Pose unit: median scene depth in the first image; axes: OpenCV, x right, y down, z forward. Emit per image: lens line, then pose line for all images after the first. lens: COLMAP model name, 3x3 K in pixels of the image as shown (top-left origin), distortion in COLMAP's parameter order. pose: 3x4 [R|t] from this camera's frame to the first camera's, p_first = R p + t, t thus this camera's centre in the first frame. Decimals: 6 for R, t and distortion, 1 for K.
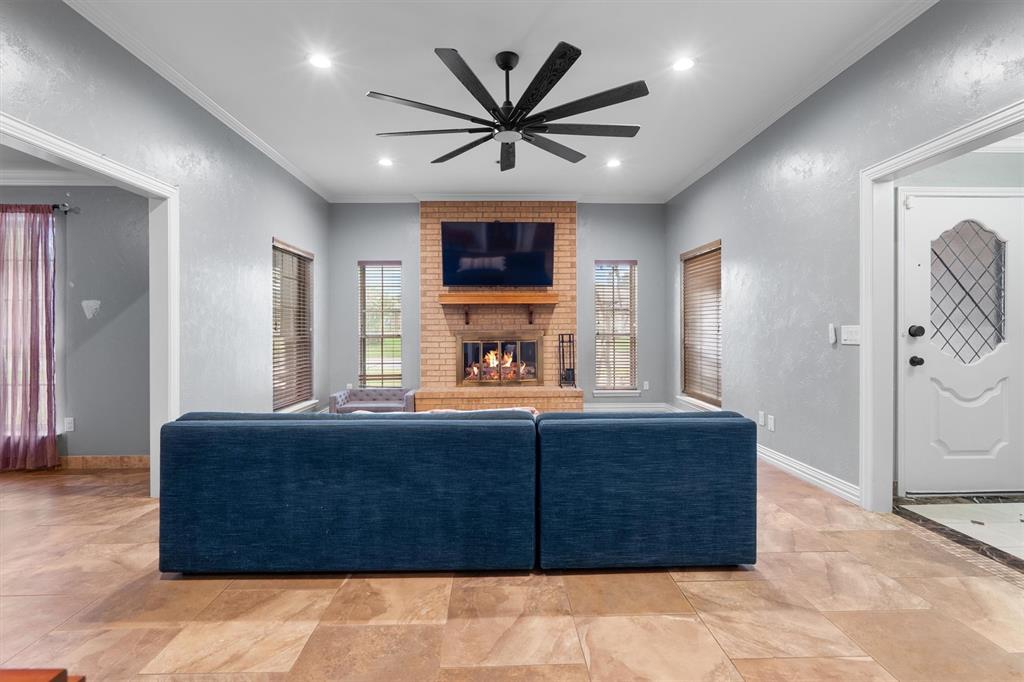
lens RADIAL K [[493.4, 0, 515.4], [0, 493.4, 333.1], [0, 0, 1]] dist [-0.004389, -0.000830]
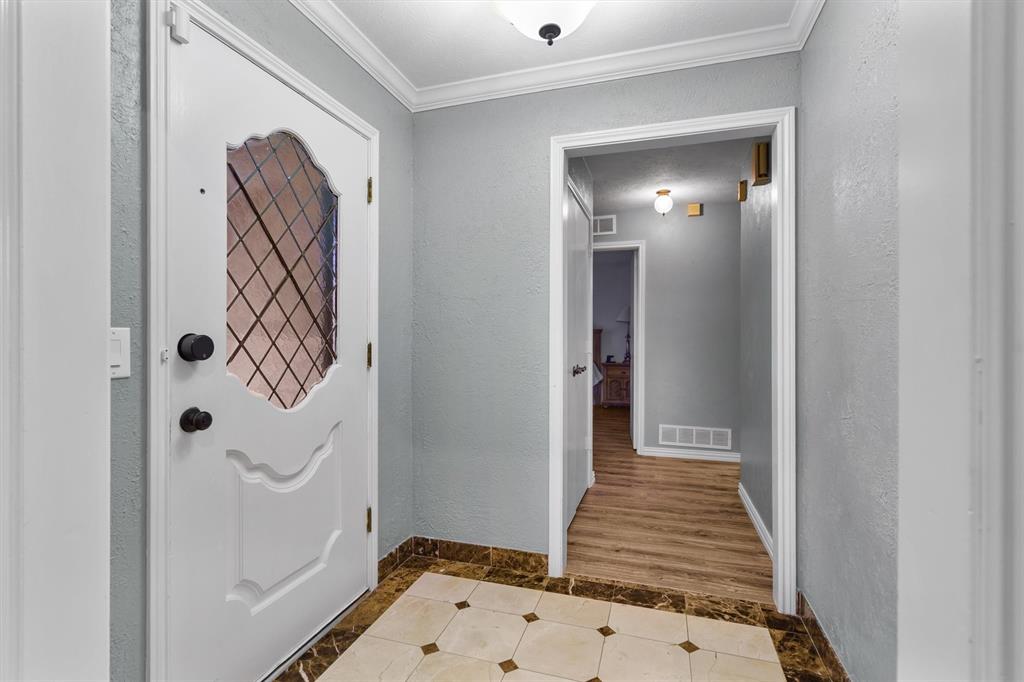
lens RADIAL K [[493.4, 0, 513.2], [0, 493.4, 338.6], [0, 0, 1]] dist [-0.004389, -0.000830]
pose [[0.339770, 0.003208, 0.940503, 0.509306], [0.000865, 0.999993, -0.003724, -0.009391], [-0.940508, 0.002078, 0.339765, 0.599295]]
